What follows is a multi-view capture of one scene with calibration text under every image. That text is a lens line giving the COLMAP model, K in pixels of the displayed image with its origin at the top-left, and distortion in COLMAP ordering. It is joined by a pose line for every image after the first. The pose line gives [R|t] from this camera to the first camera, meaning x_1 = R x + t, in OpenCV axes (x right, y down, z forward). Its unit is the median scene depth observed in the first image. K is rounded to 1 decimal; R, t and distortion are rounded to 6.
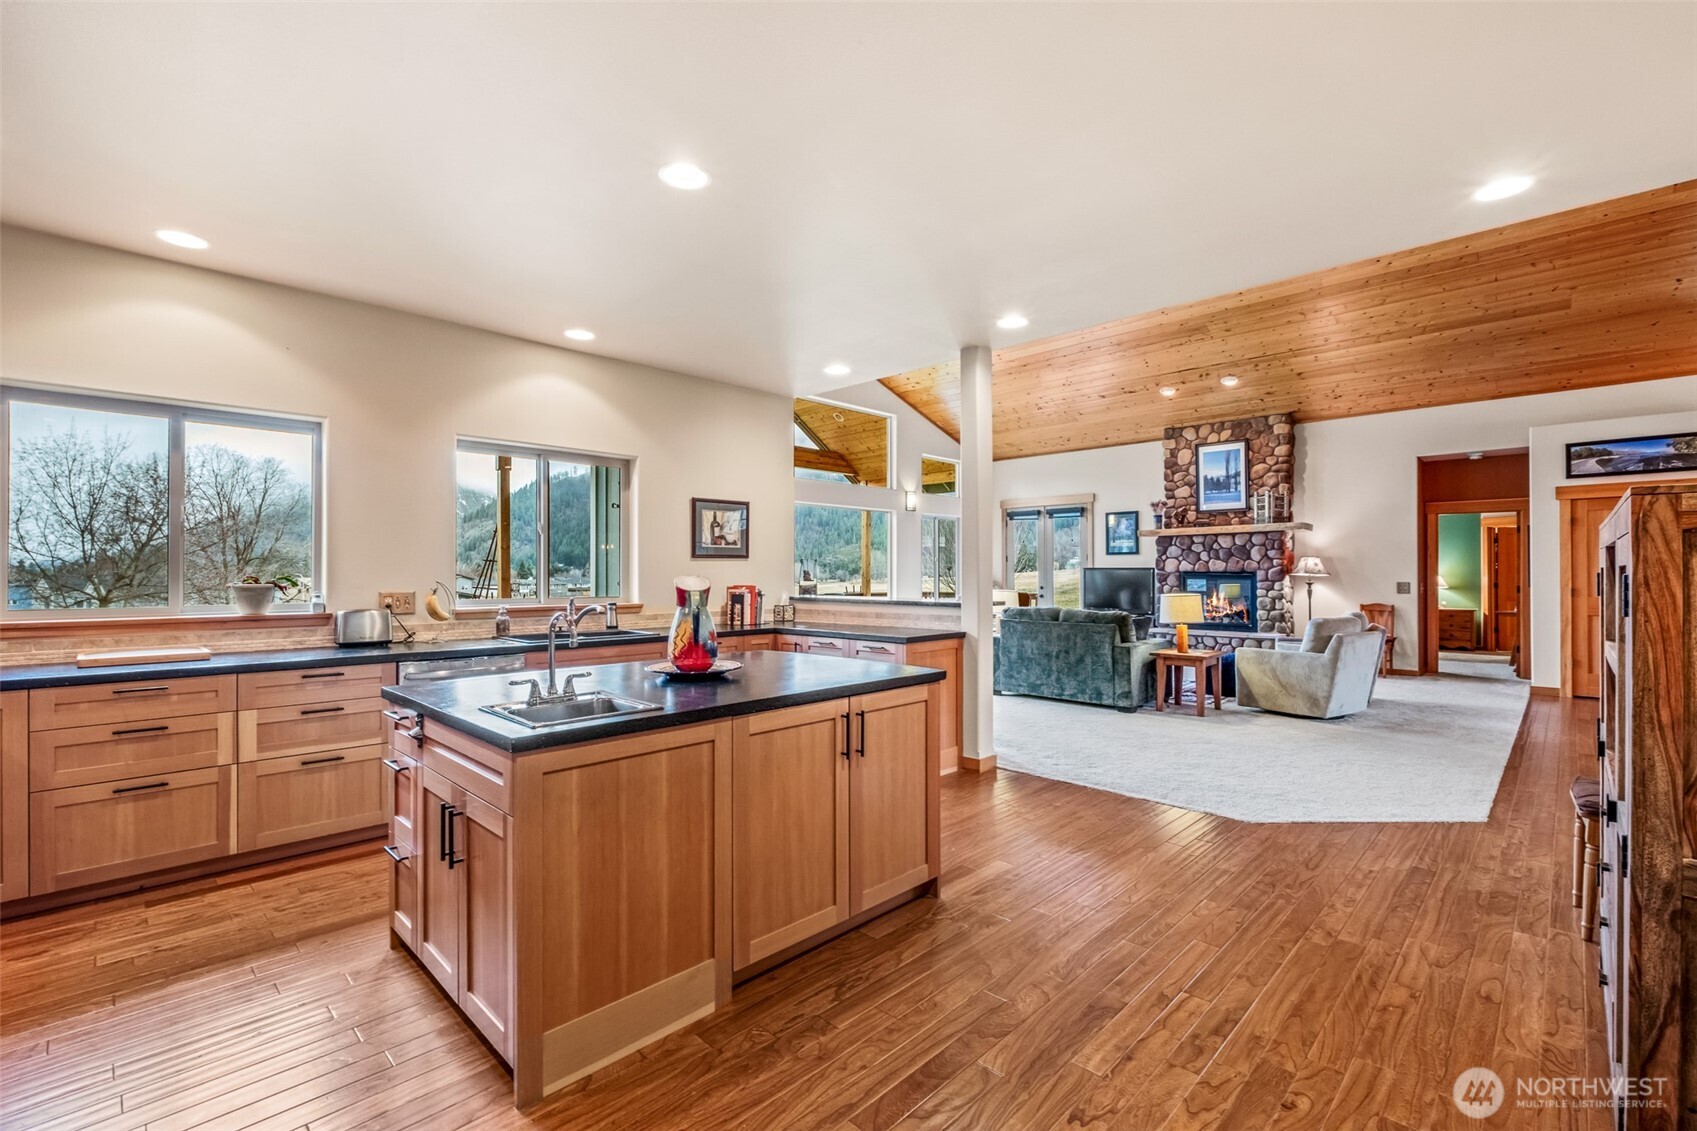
lens RADIAL K [[744.8, 0, 856.5], [0, 744.8, 570.8], [0, 0, 1]] dist [-0.007742, 0.001146]
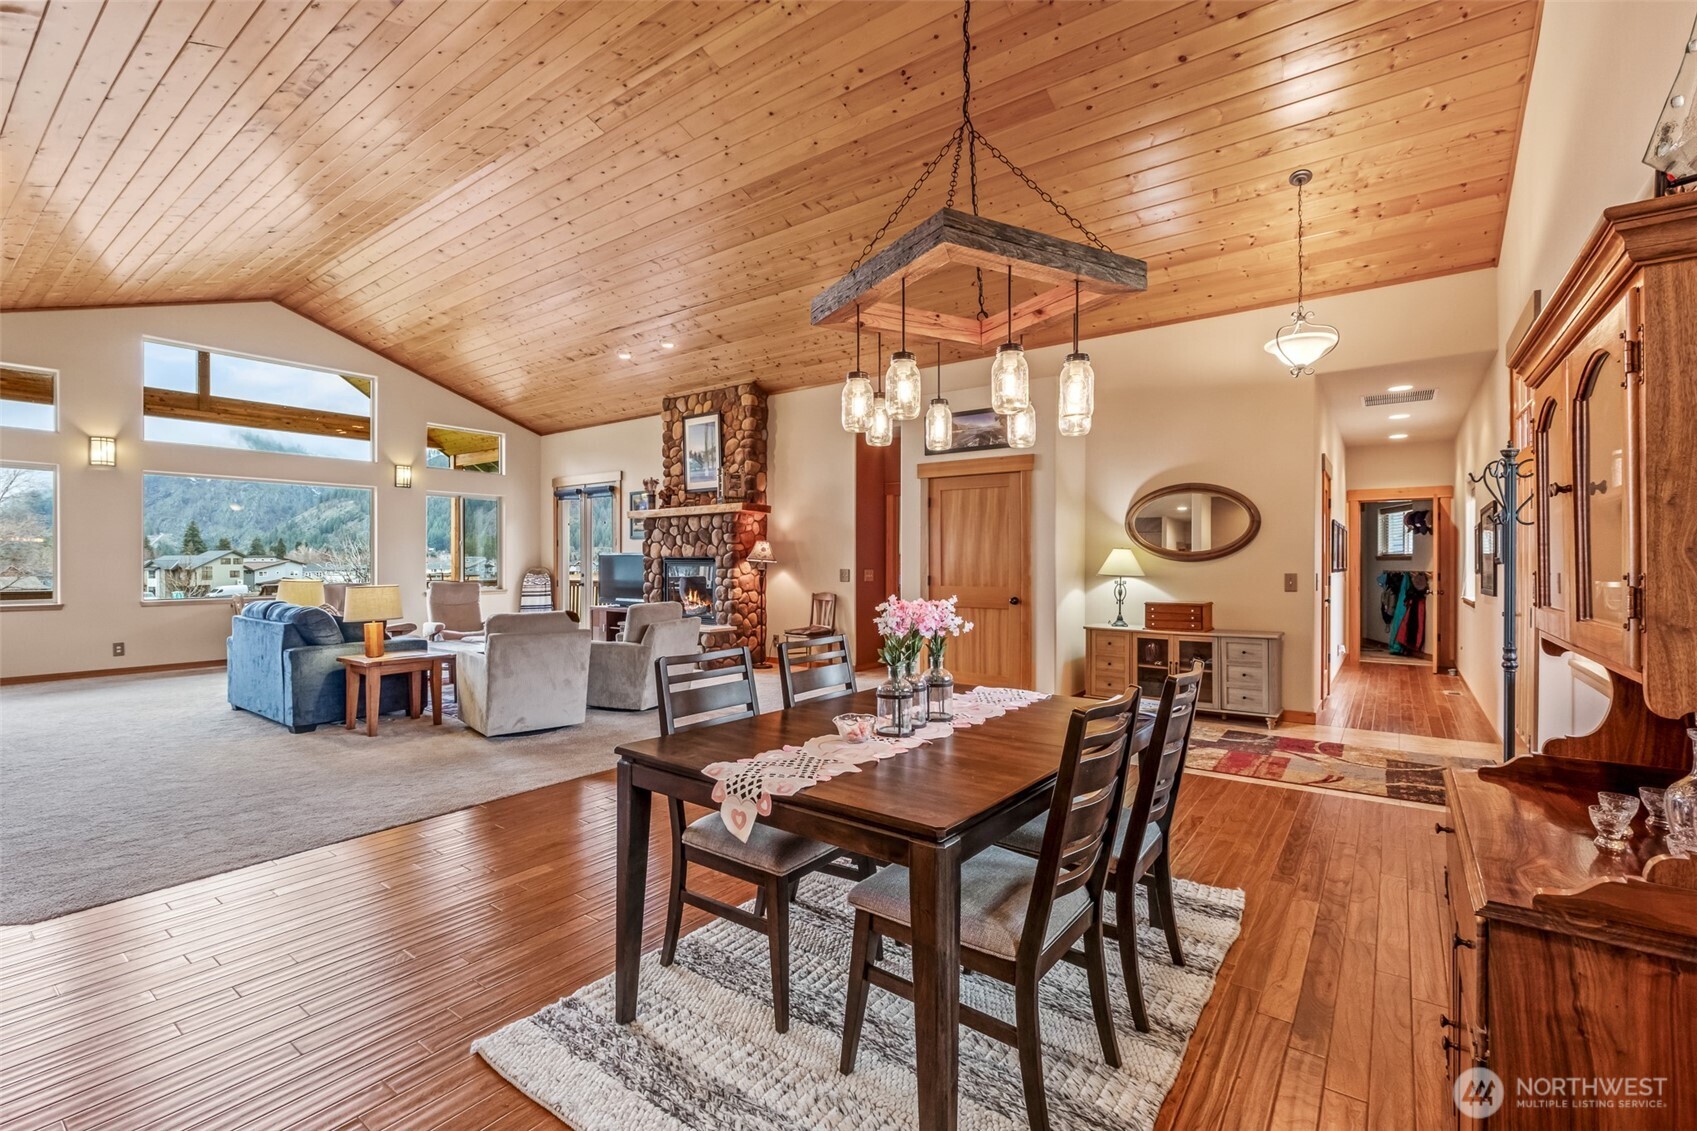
lens RADIAL K [[744.8, 0, 853.2], [0, 744.8, 559.7], [0, 0, 1]] dist [-0.007742, 0.001146]
pose [[0.991323, 0.000474, 0.131449, 0.607287], [-0.001185, 0.999985, 0.005333, -0.001447], [-0.131444, -0.005442, 0.991309, 0.086497]]
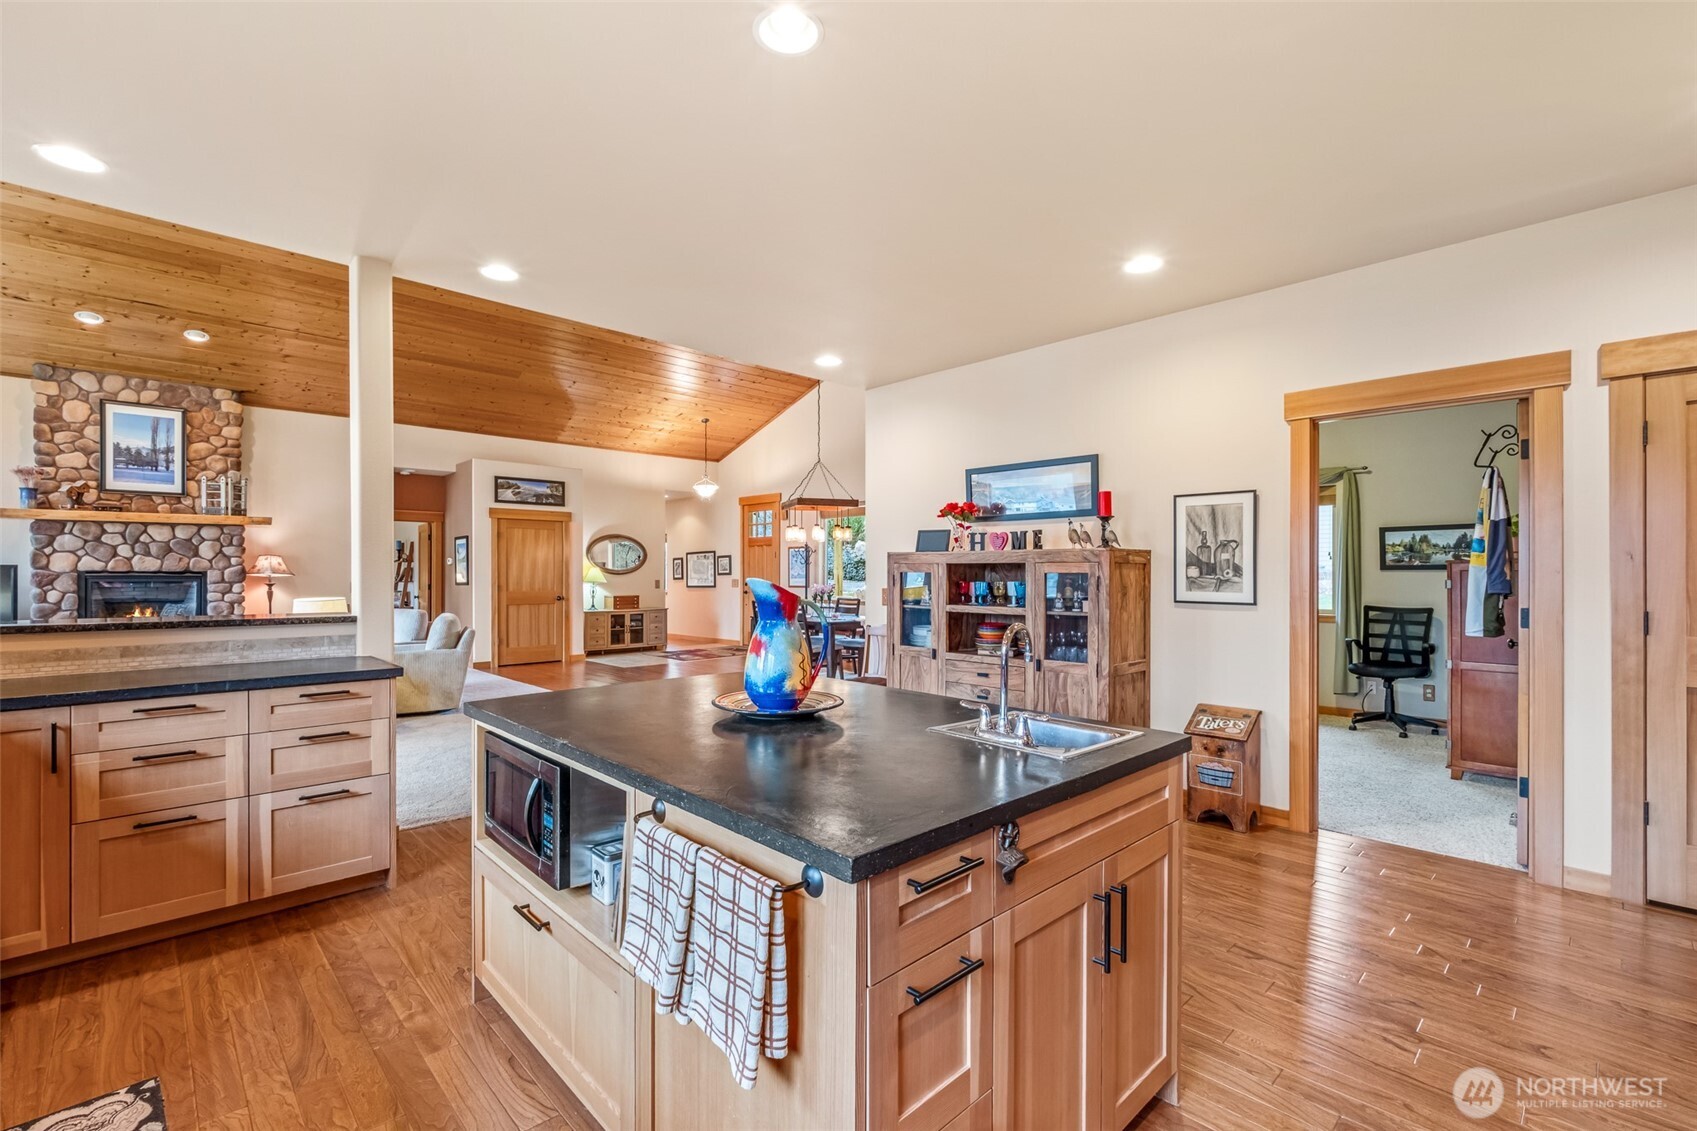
lens RADIAL K [[744.8, 0, 845.2], [0, 744.8, 573.2], [0, 0, 1]] dist [-0.007742, 0.001146]
pose [[0.036023, 0.002003, 0.999349, -0.278266], [-0.004364, 0.999989, -0.001847, 0.001377], [-0.999341, -0.004294, 0.036031, 0.263707]]
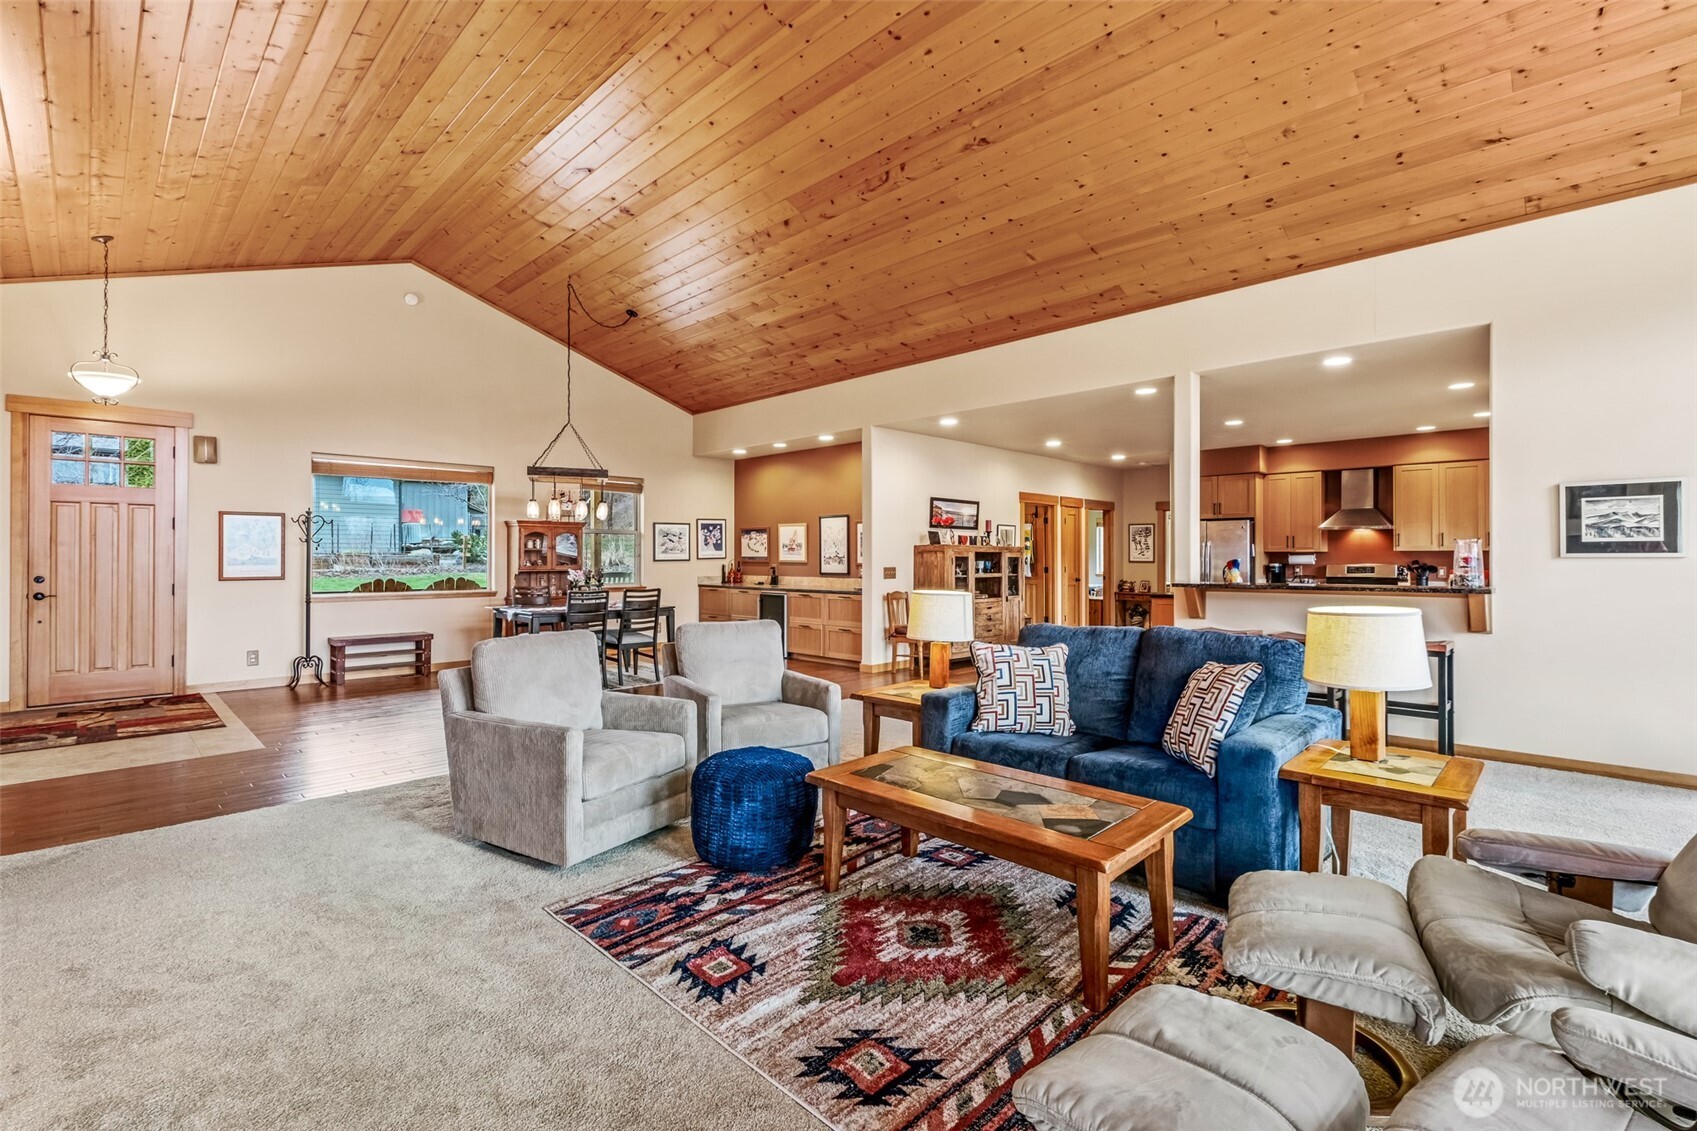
lens RADIAL K [[744.8, 0, 838.6], [0, 744.8, 548.0], [0, 0, 1]] dist [-0.007742, 0.001146]
pose [[-0.999923, 0.001238, 0.012342, 0.376720], [0.001068, 0.999904, -0.013798, 0.000818], [-0.012358, -0.013784, -0.999829, 1.138481]]
